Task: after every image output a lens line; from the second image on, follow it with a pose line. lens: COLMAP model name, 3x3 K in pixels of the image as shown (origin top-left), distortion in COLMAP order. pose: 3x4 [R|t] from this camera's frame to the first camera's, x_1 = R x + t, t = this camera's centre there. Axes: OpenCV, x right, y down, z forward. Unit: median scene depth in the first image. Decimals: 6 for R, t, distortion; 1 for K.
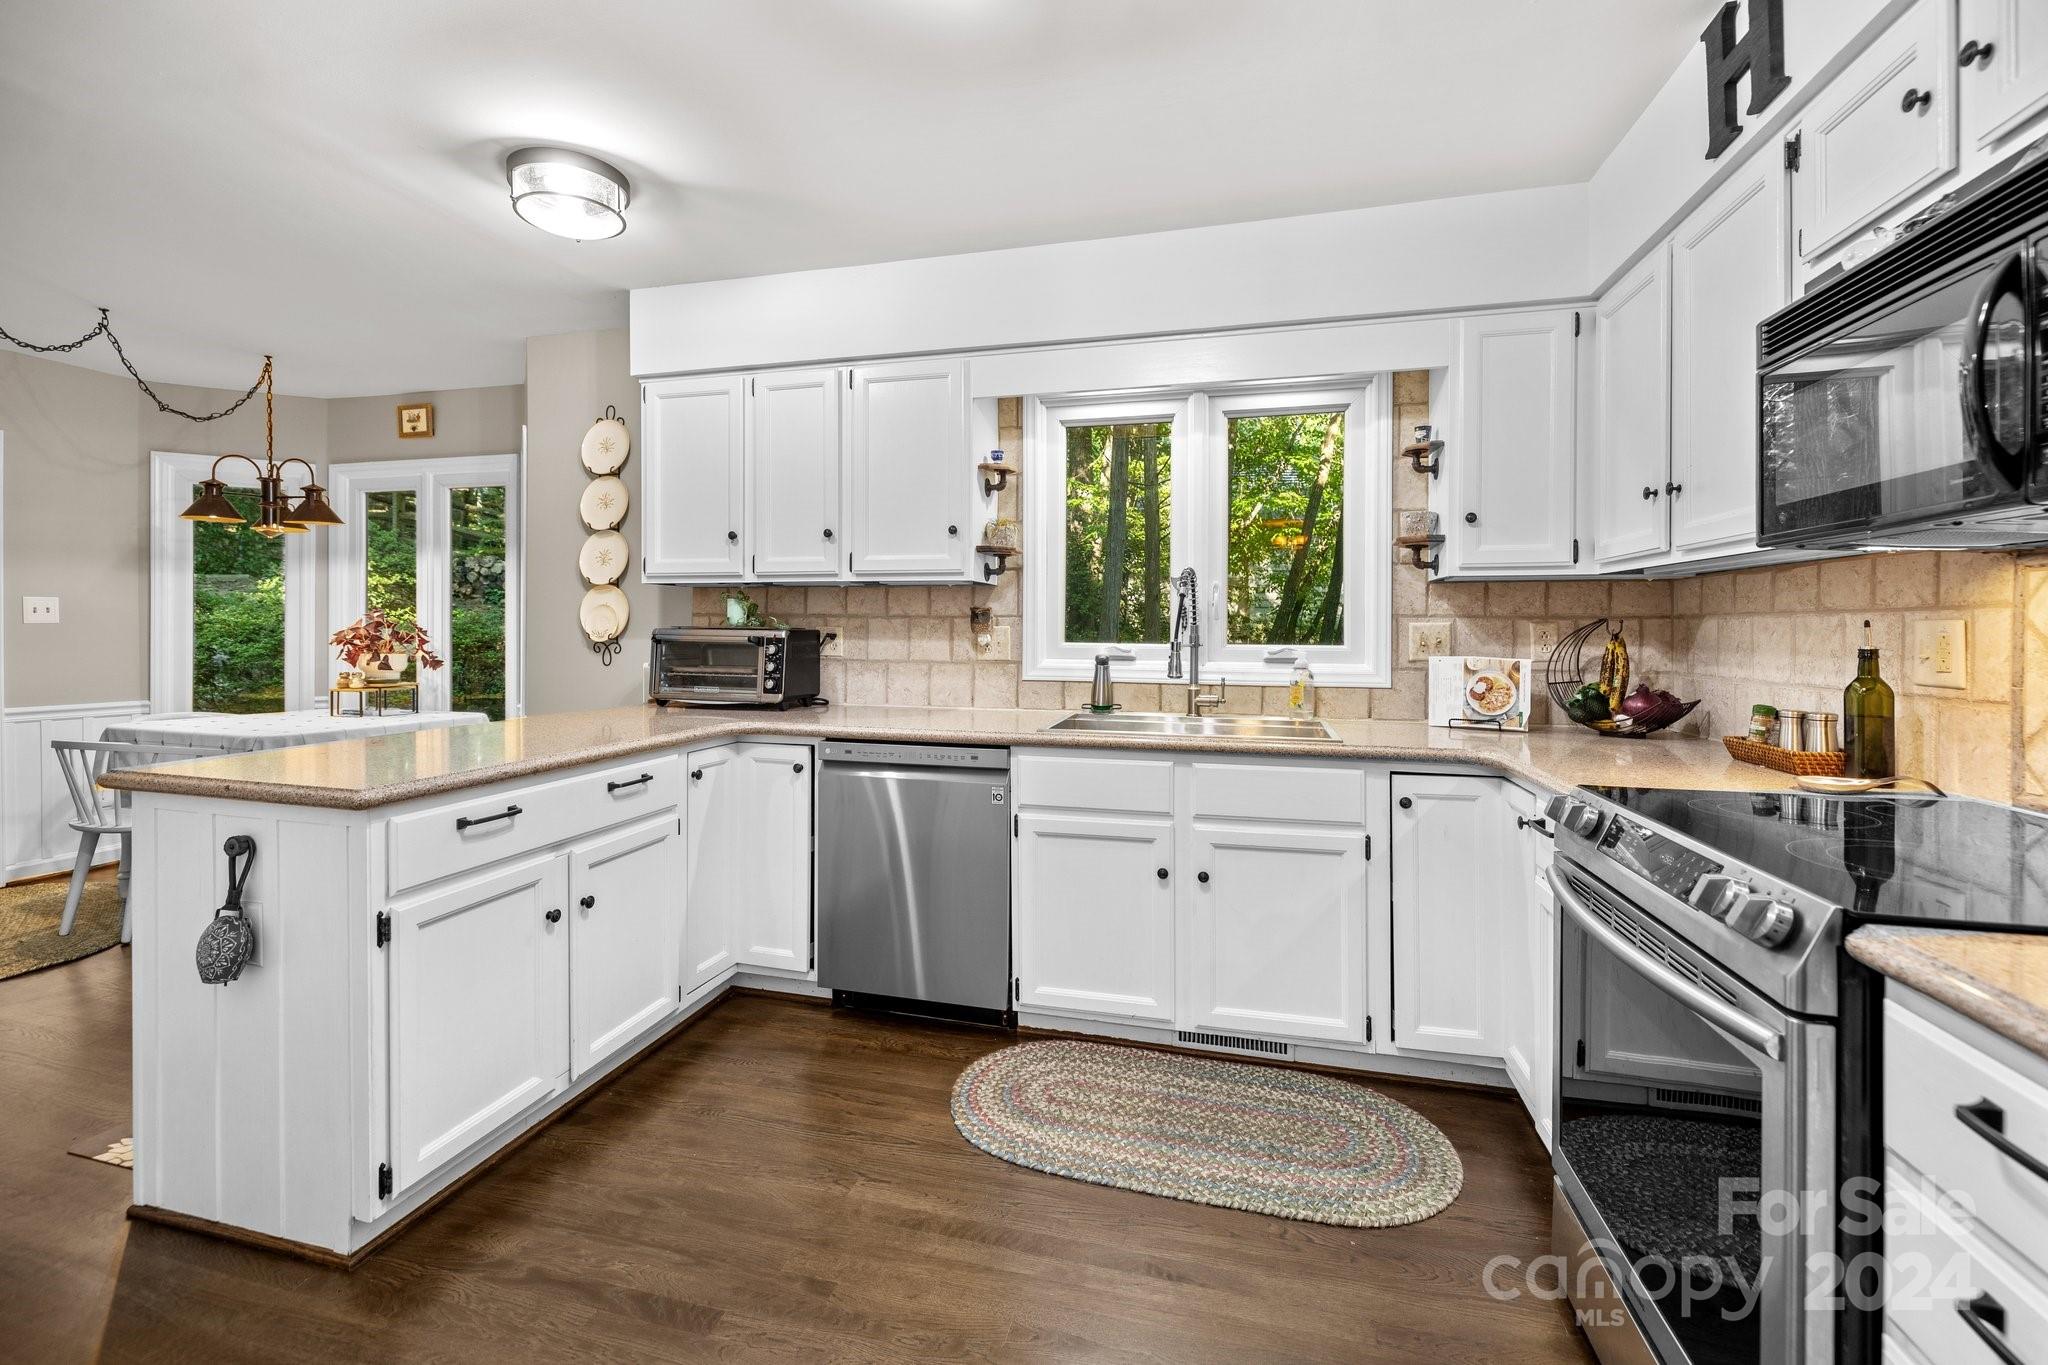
lens RADIAL K [[865.2, 0, 1000.1], [0, 865.2, 635.0], [0, 0, 1]] dist [-0.001325, 0.000001]
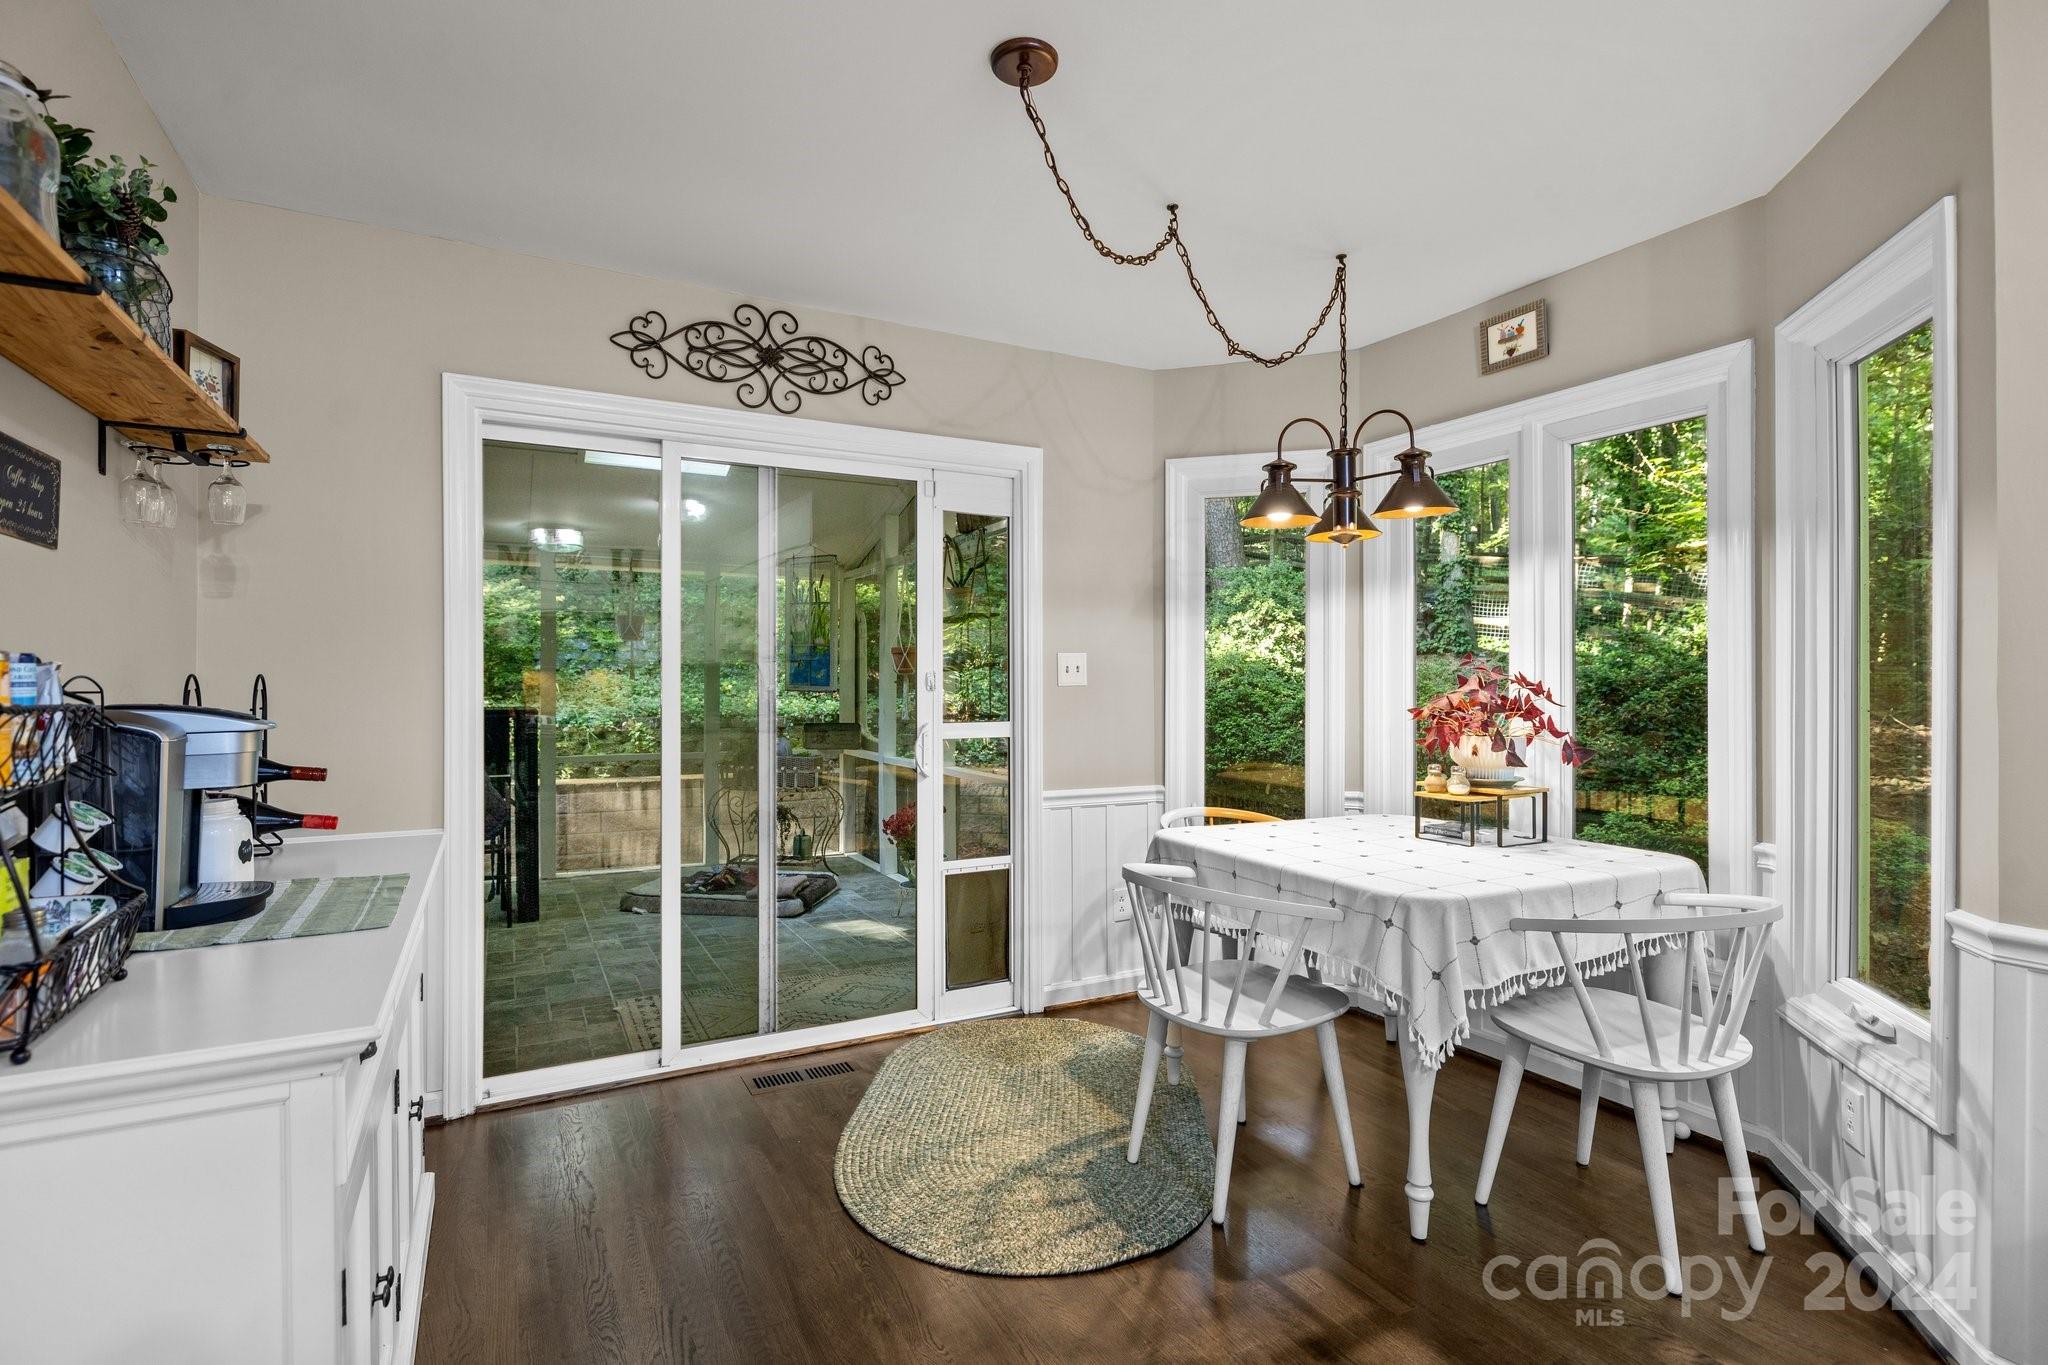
lens RADIAL K [[992.6, 0, 1023.5], [0, 992.6, 685.7], [0, 0, 1]] dist [-0.000202, -0.000004]
pose [[0.691102, -0.004446, -0.722744, -0.439667], [0.001409, 0.999987, -0.004804, -0.008637], [0.722756, 0.002302, 0.691099, 0.306824]]
